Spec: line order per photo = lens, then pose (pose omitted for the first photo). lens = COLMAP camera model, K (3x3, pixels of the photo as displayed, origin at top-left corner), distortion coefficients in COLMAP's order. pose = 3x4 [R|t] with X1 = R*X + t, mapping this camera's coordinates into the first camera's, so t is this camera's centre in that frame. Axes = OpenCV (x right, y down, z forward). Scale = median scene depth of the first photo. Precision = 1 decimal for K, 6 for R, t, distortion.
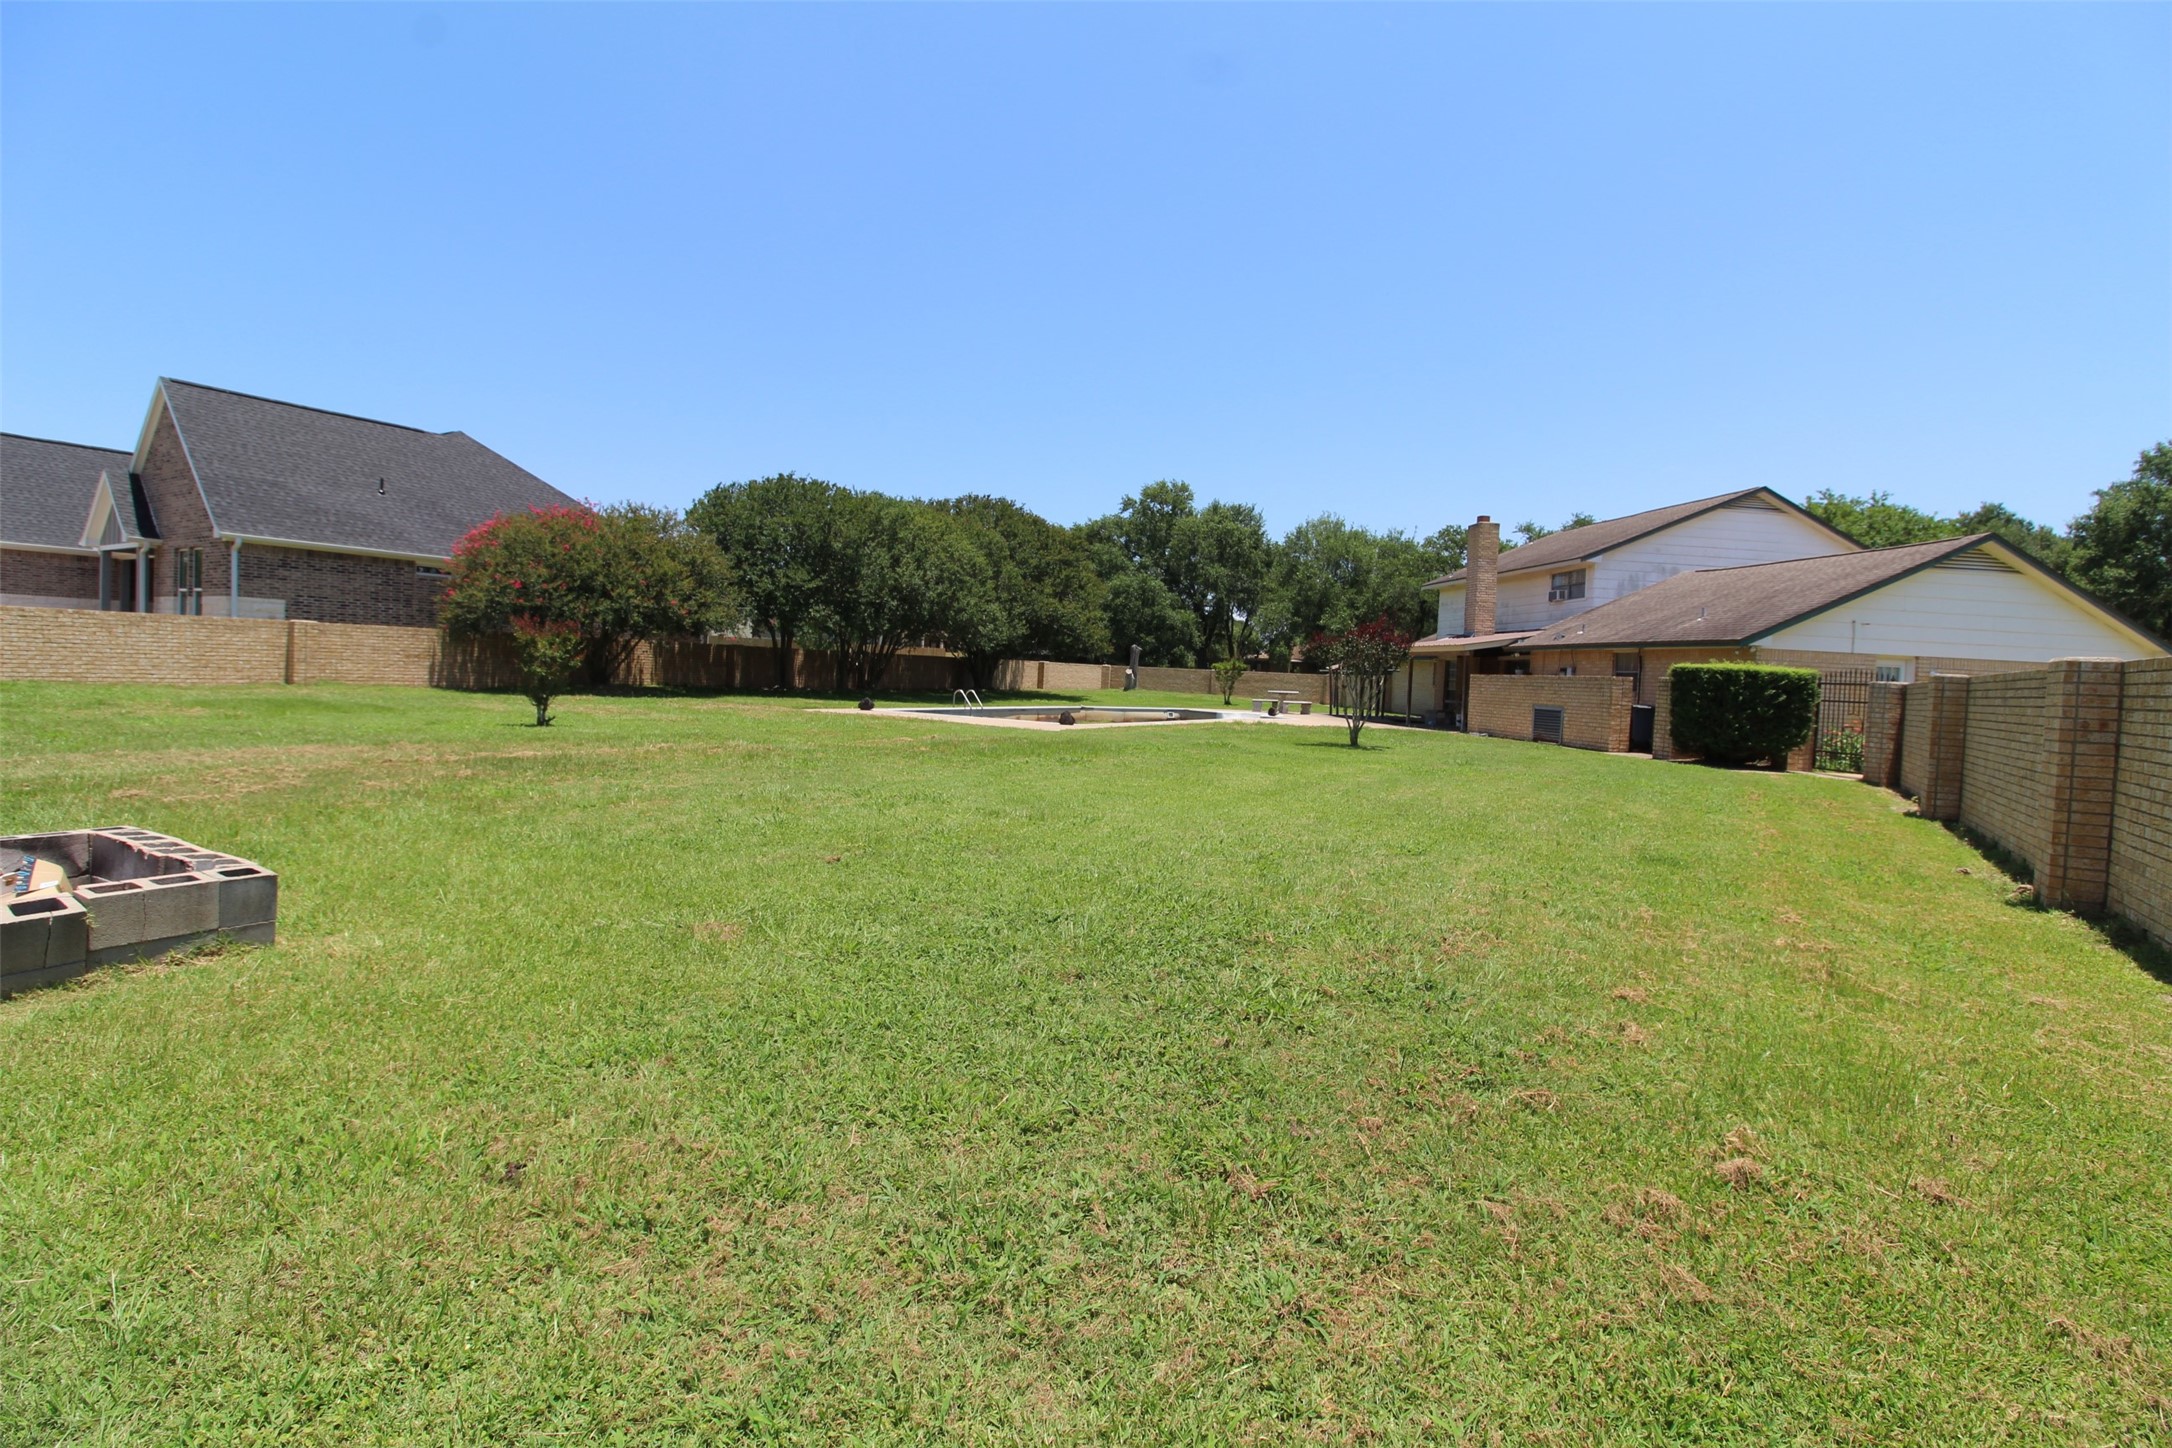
lens RADIAL K [[1013.8, 0, 1094.0], [0, 1013.8, 710.7], [0, 0, 1]] dist [-0.001721, -0.000700]
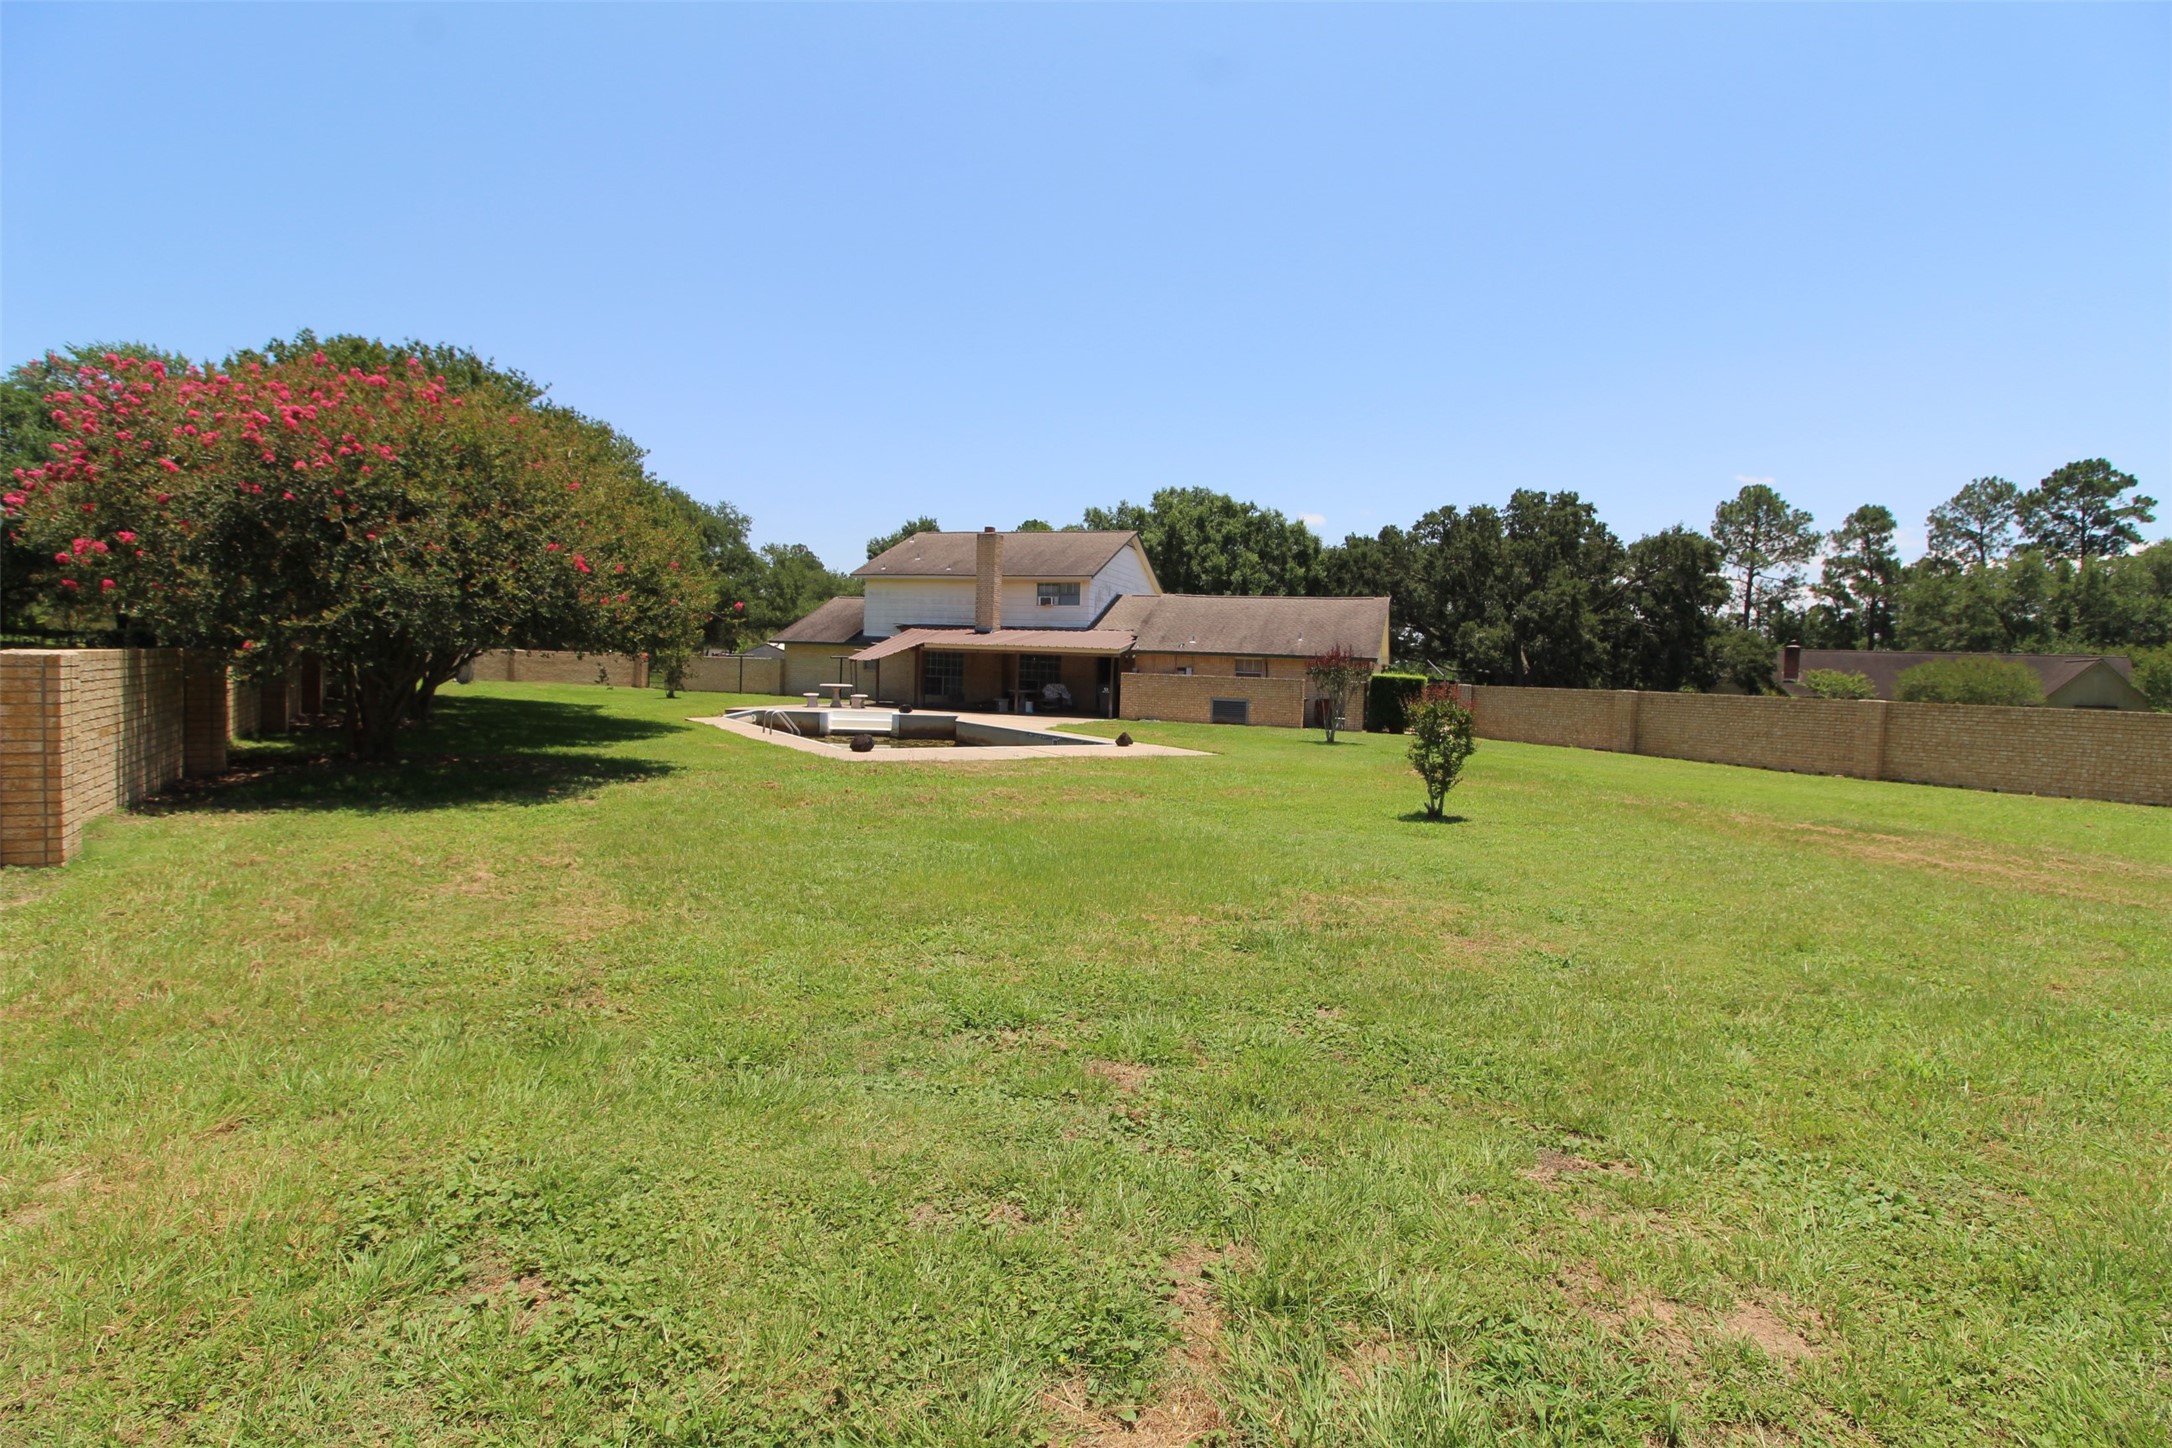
lens RADIAL K [[1013.8, 0, 1076.2], [0, 1013.8, 718.4], [0, 0, 1]] dist [-0.001721, -0.000700]
pose [[0.458840, -0.066498, 0.886027, -0.616619], [0.013819, 0.997609, 0.067716, -0.051797], [-0.888411, -0.018827, 0.458662, 0.380536]]
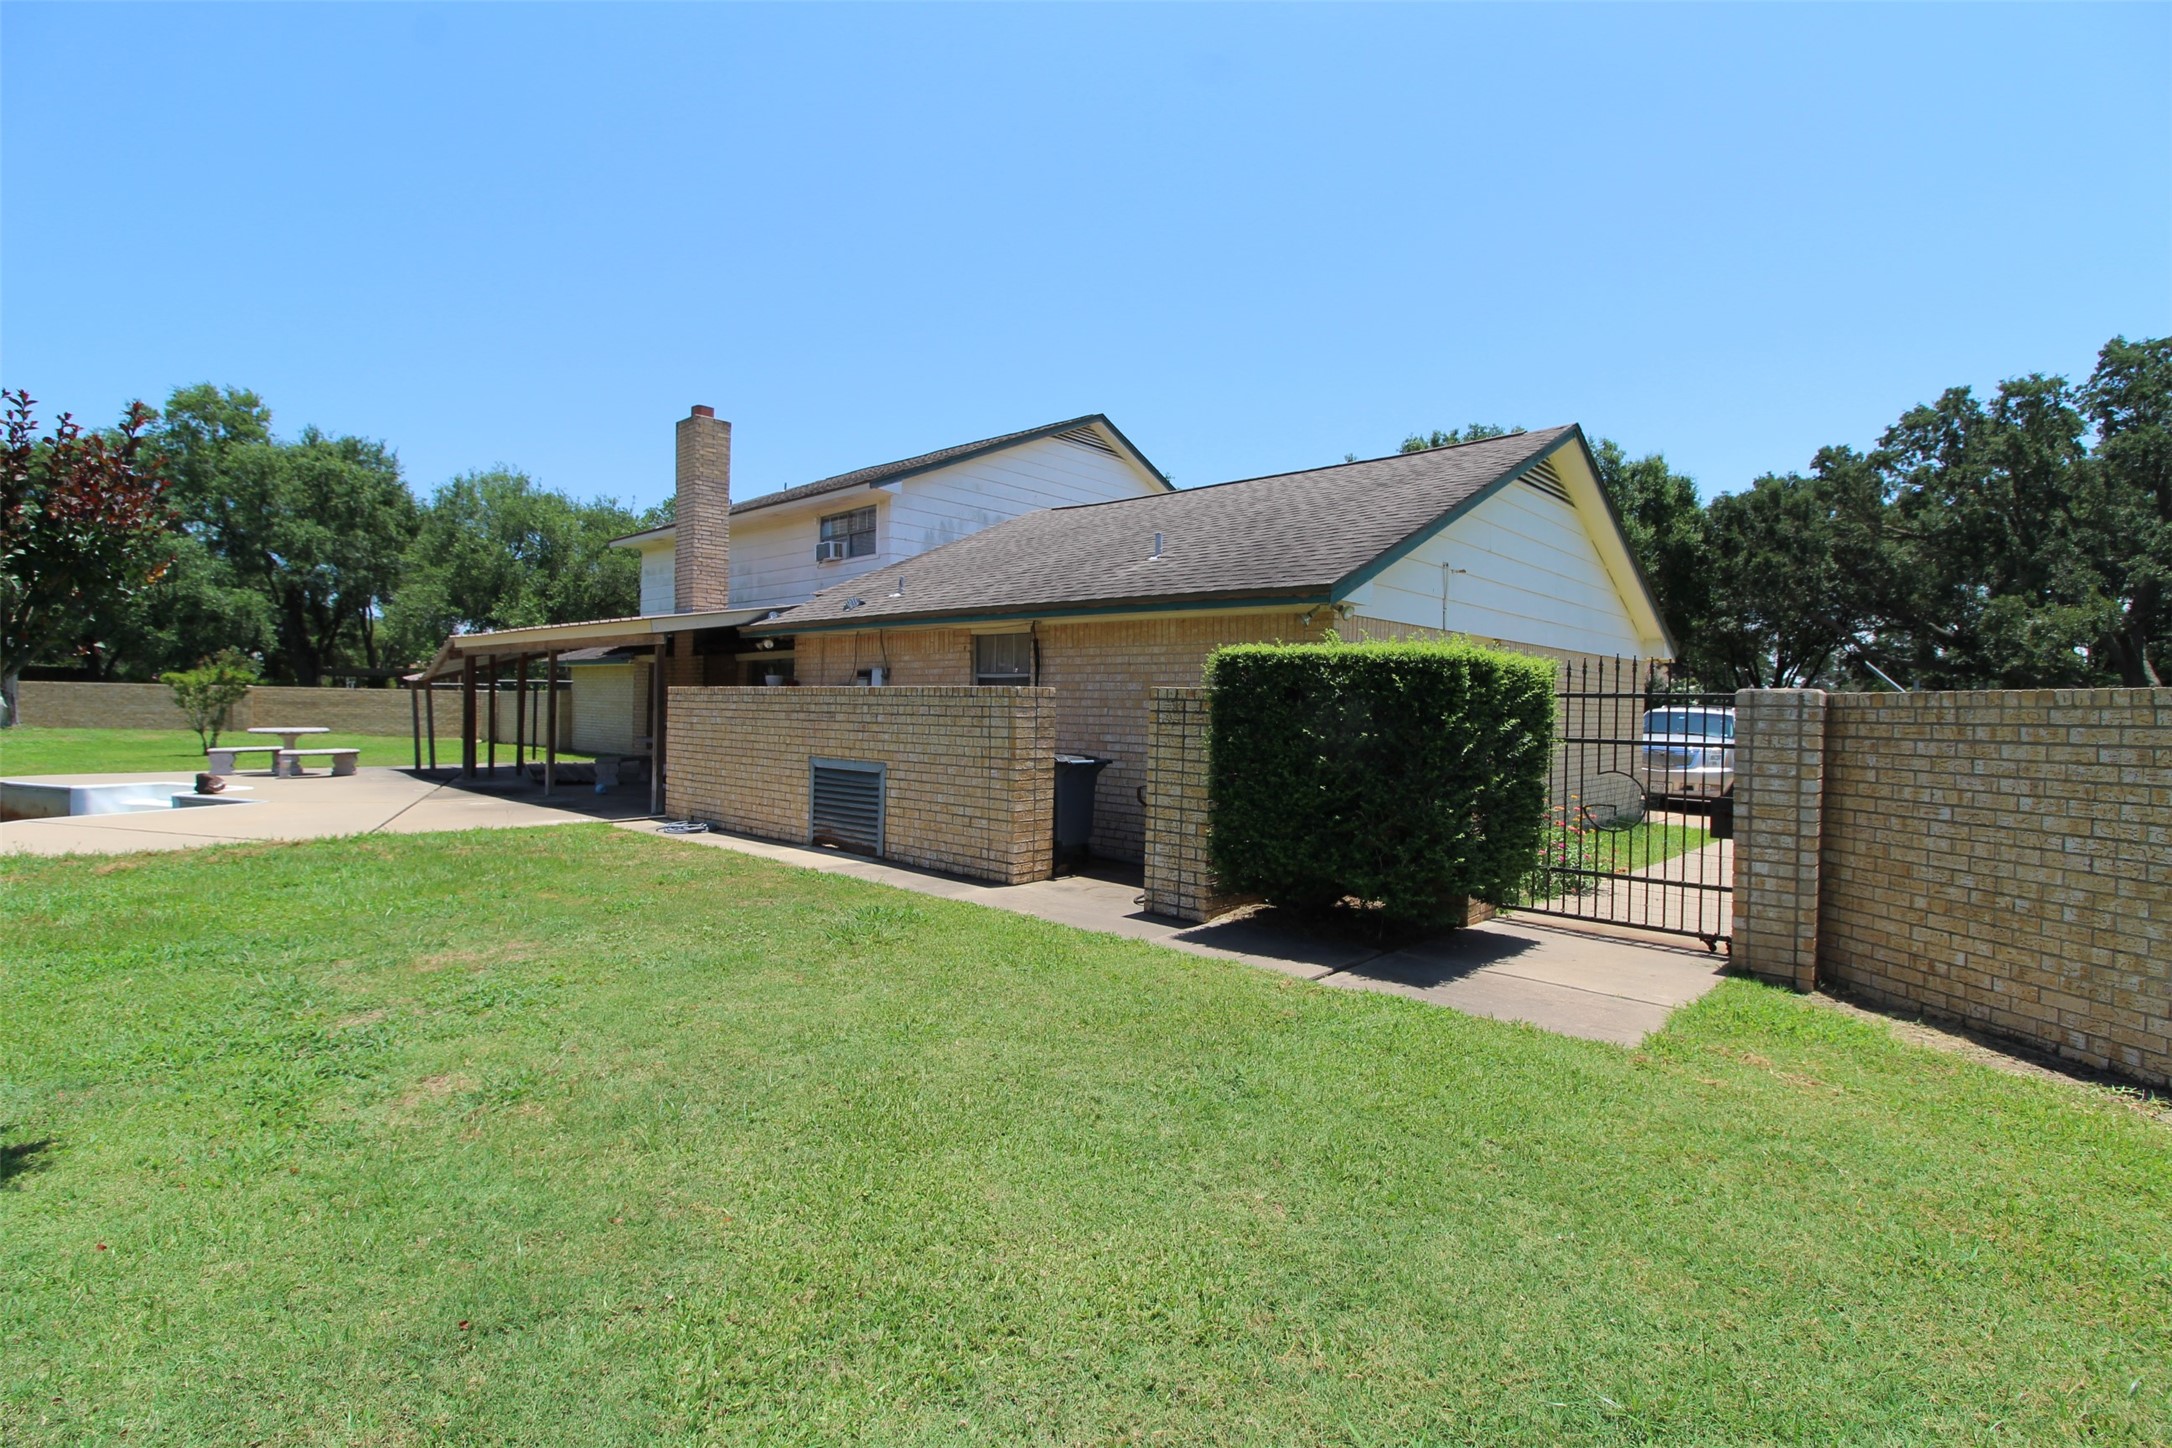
lens RADIAL K [[1013.8, 0, 1092.7], [0, 1013.8, 715.3], [0, 0, 1]] dist [-0.001721, -0.000700]
pose [[0.762415, -0.031205, 0.646335, 0.181838], [0.036919, 0.999307, 0.004696, -0.014659], [-0.646034, 0.020282, 0.763039, 0.435422]]
